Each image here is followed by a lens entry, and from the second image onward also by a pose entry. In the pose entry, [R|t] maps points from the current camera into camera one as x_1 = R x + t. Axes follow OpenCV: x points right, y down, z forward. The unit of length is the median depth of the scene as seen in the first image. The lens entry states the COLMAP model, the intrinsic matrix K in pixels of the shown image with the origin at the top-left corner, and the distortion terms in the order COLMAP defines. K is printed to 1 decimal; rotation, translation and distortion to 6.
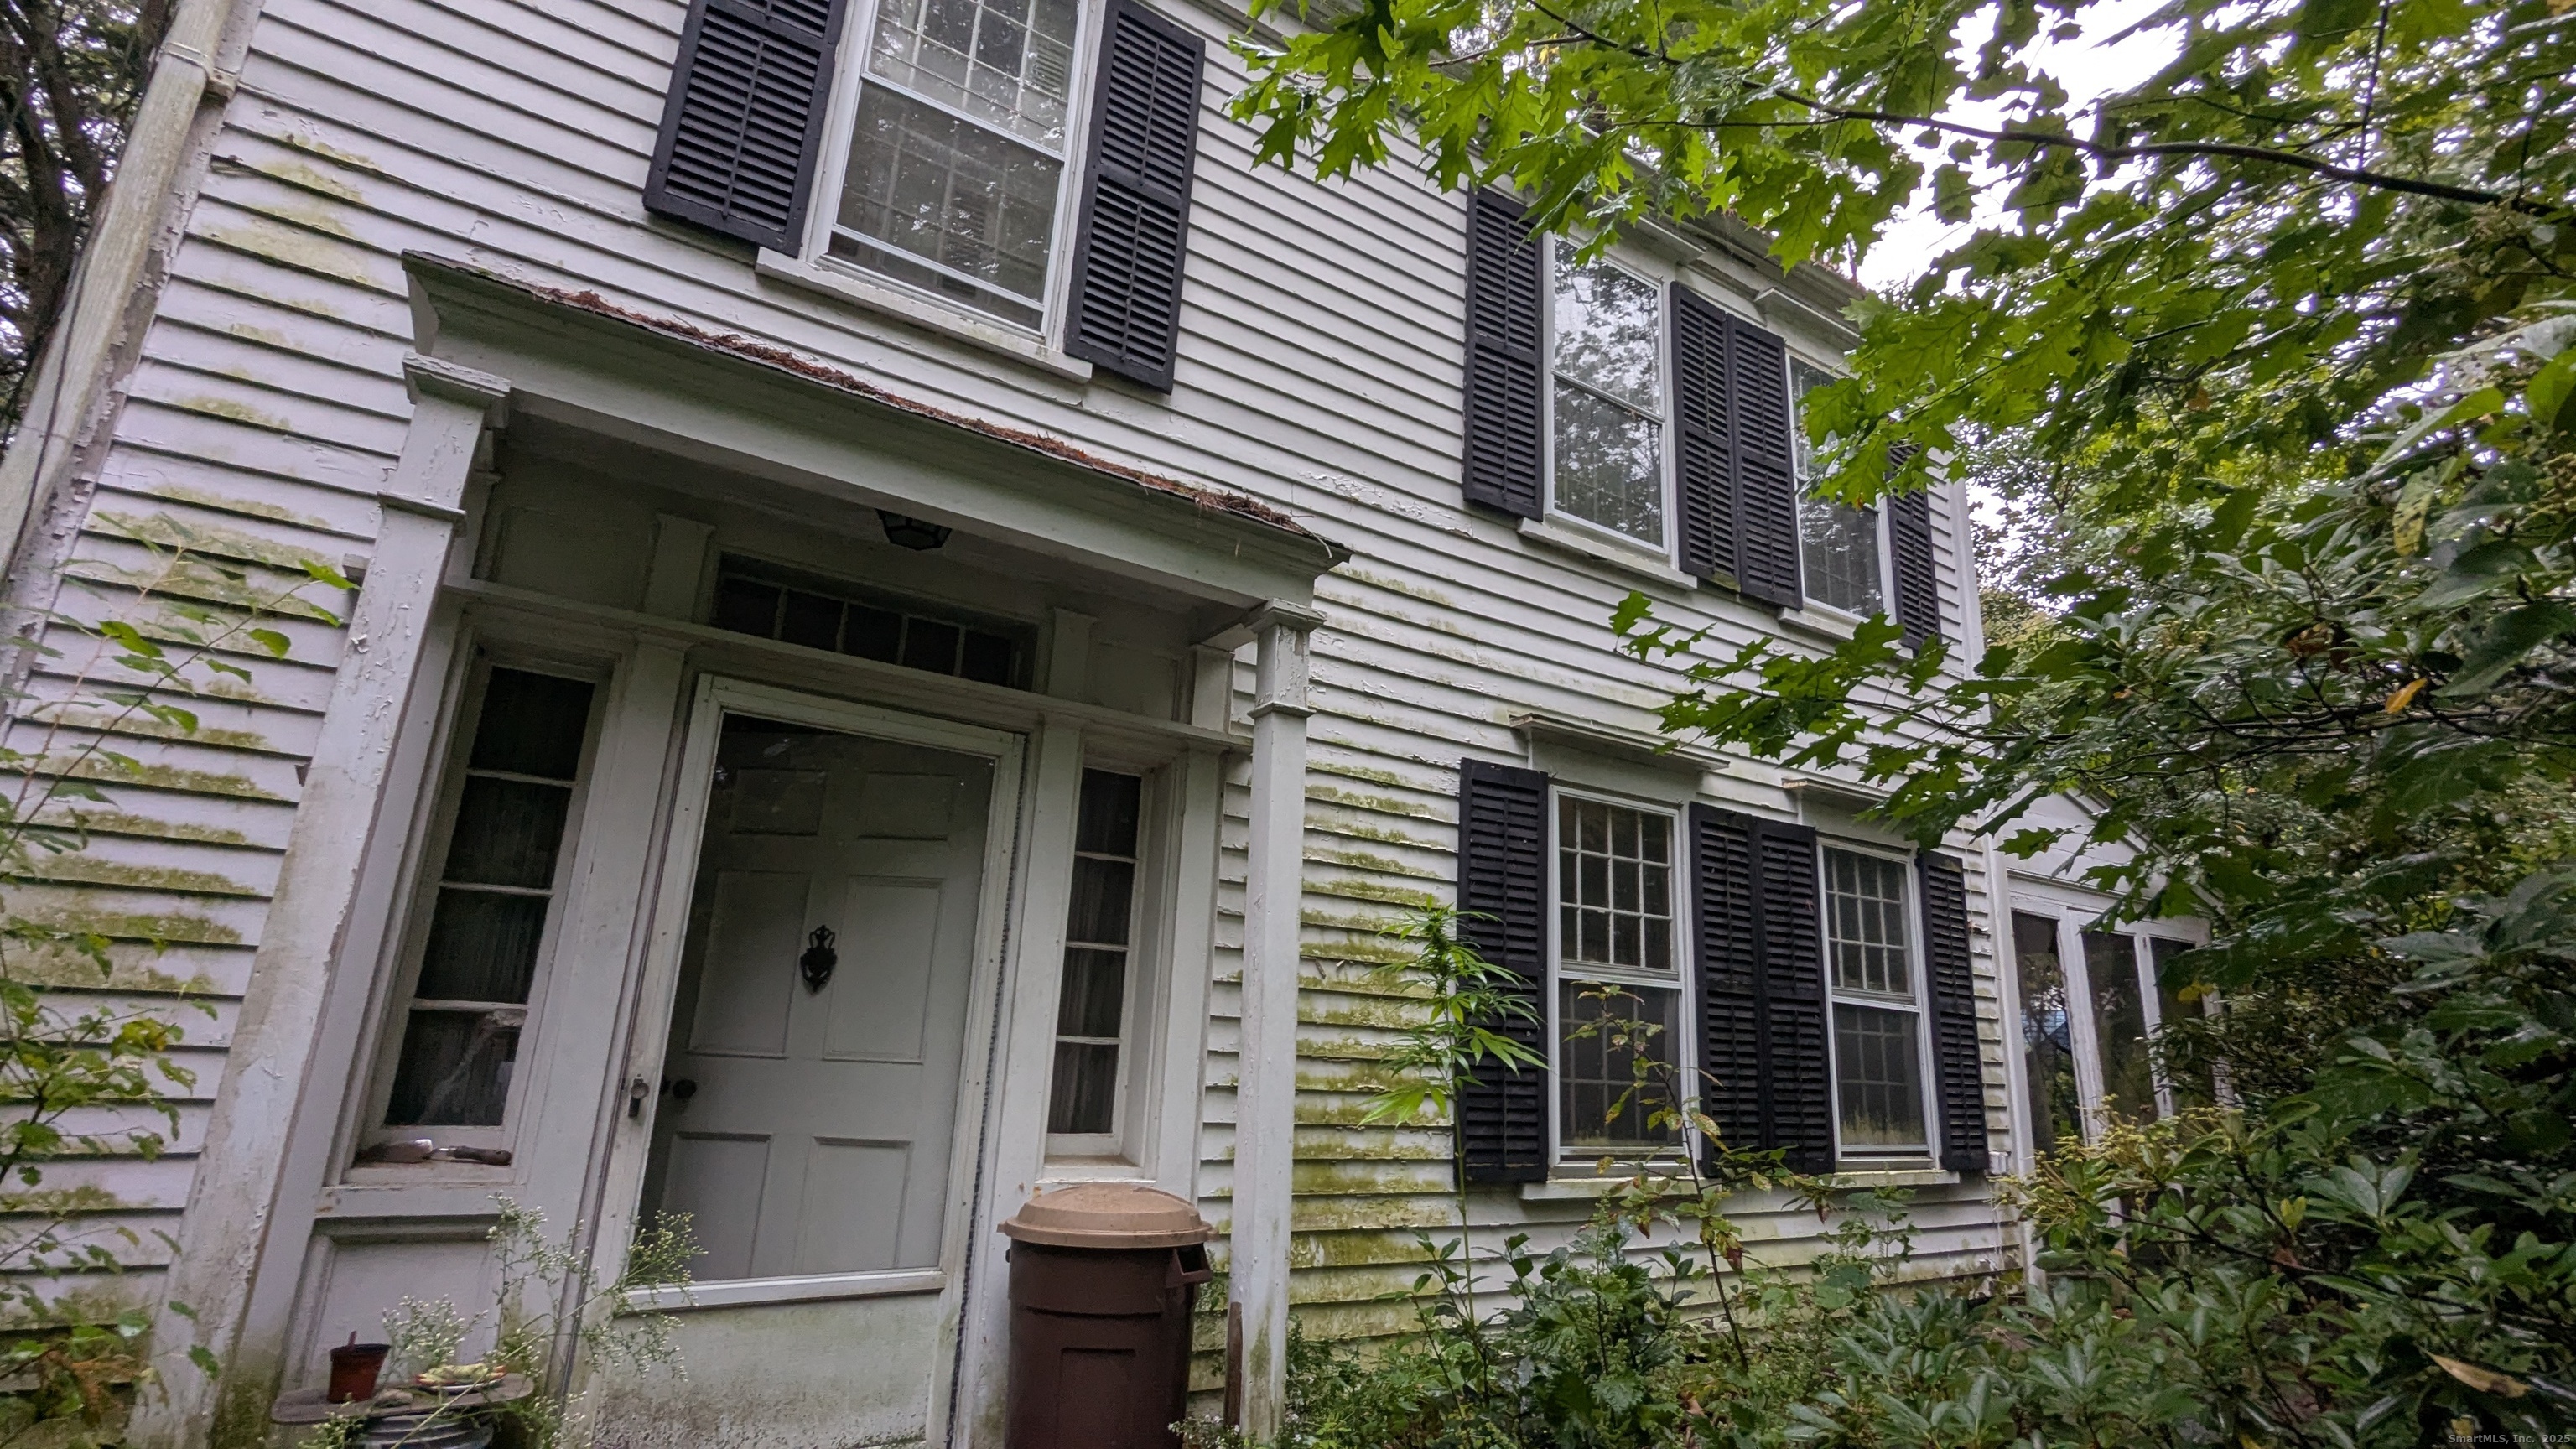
lens RADIAL K [[1208.8, 0, 1287.5], [0, 1208.8, 707.7], [0, 0, 1]] dist [-0.004689, 0.000135]
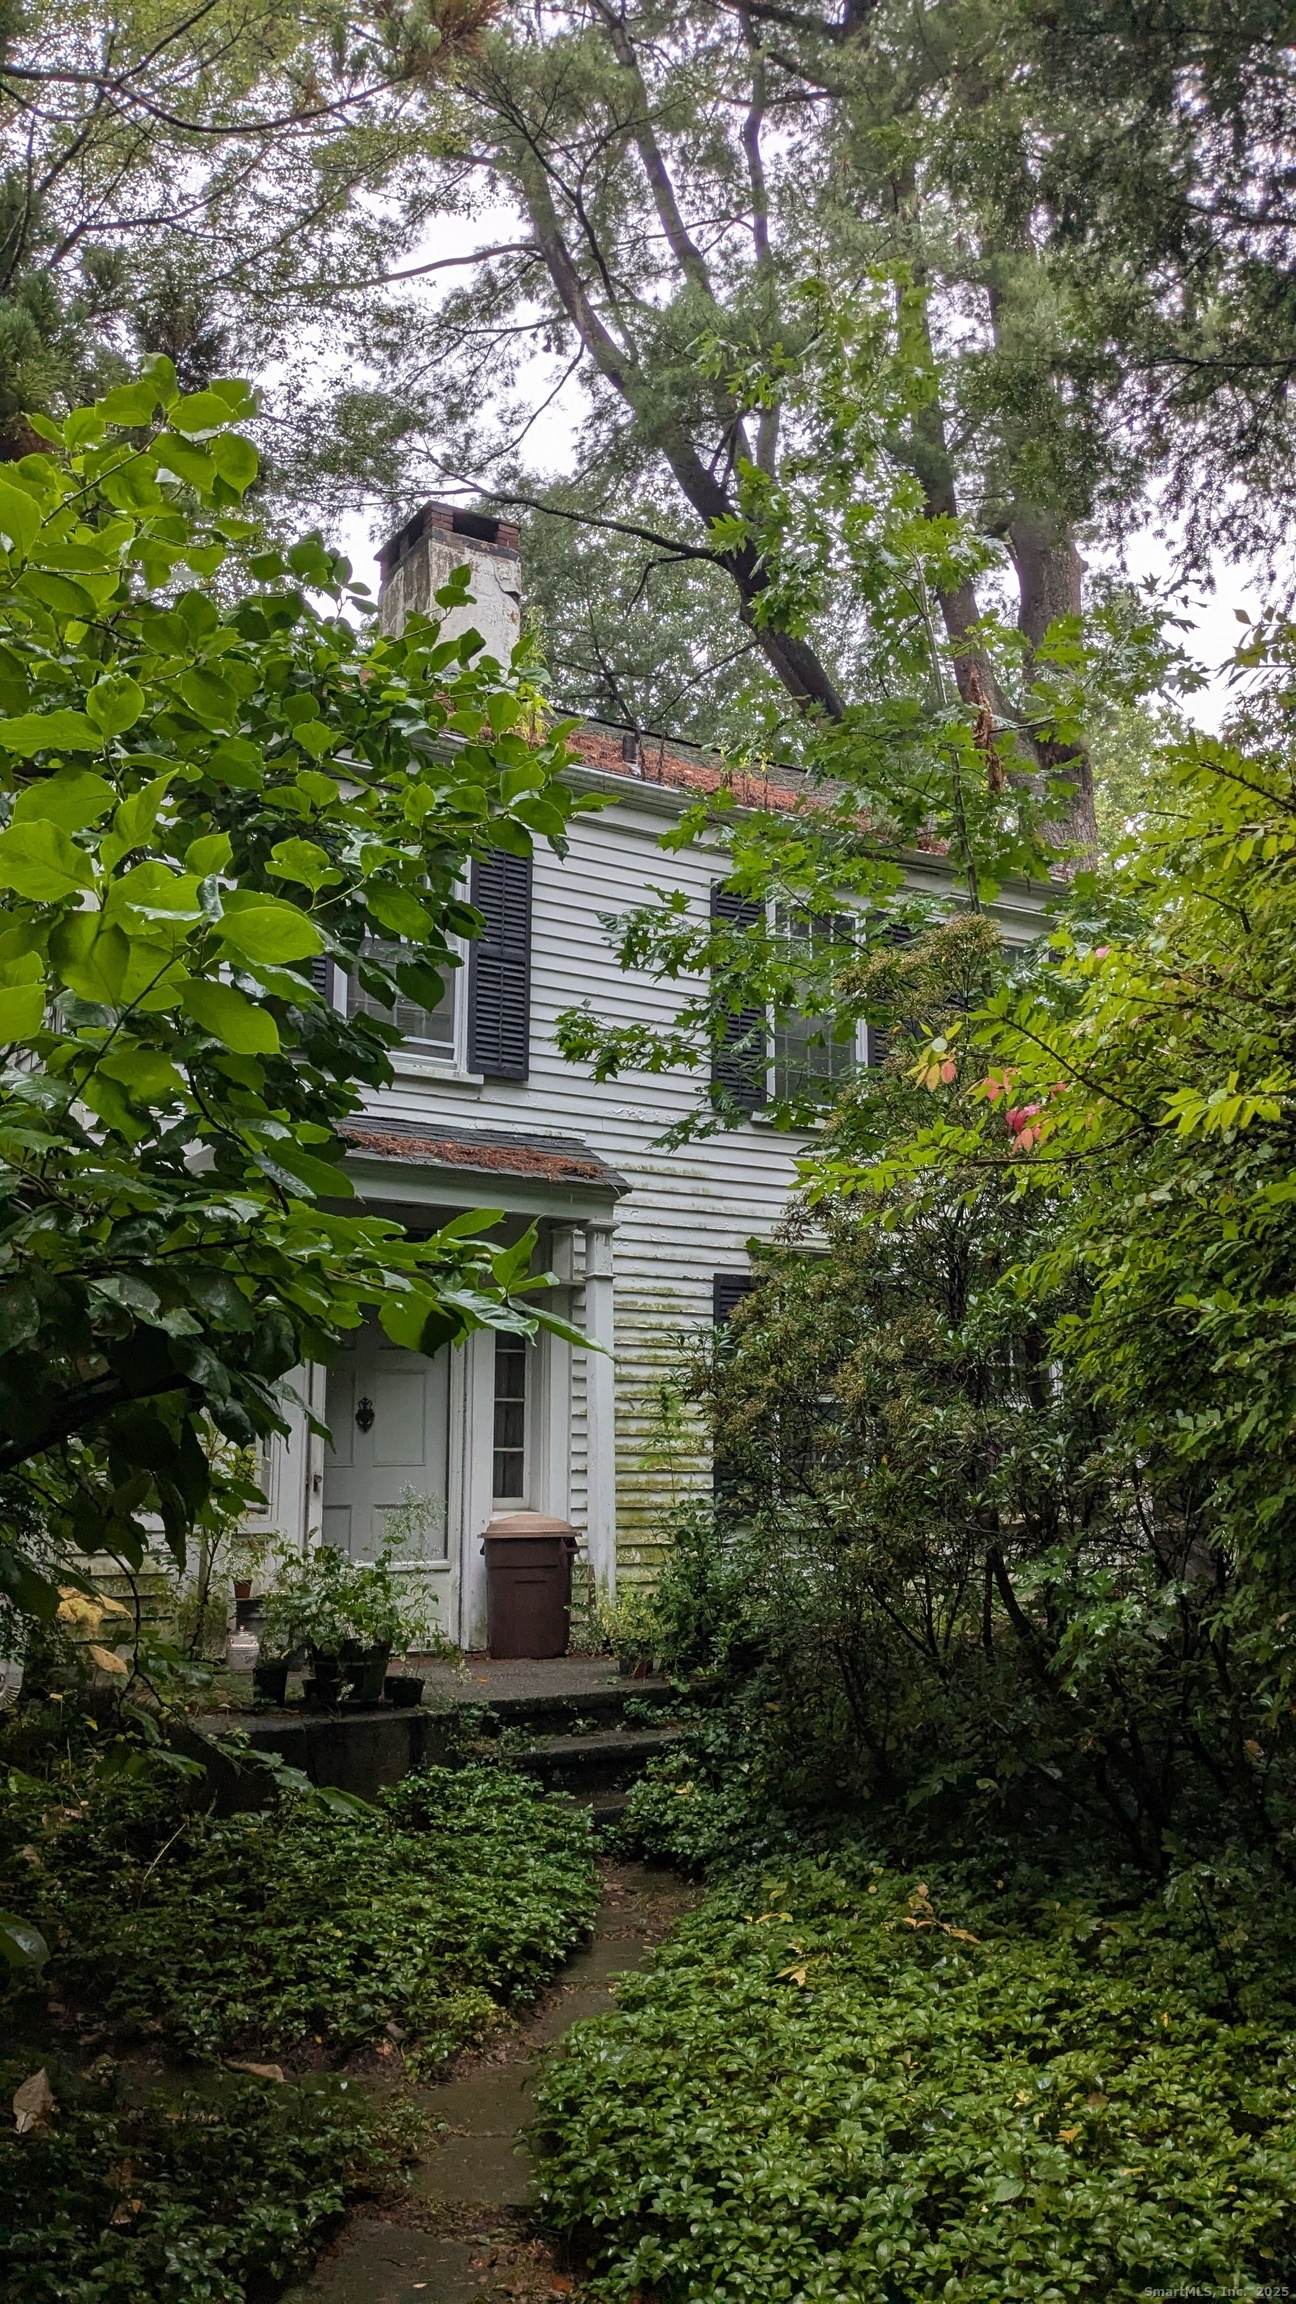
lens RADIAL K [[1779.1, 0, 647.9], [0, 1779.1, 1153.0], [0, 0, 1]] dist [0.000617, 0.000129]
pose [[0.998640, -0.051439, -0.008458, 0.103519], [0.052003, 0.994317, 0.092896, -0.441475], [0.003631, -0.093209, 0.995640, -1.759246]]
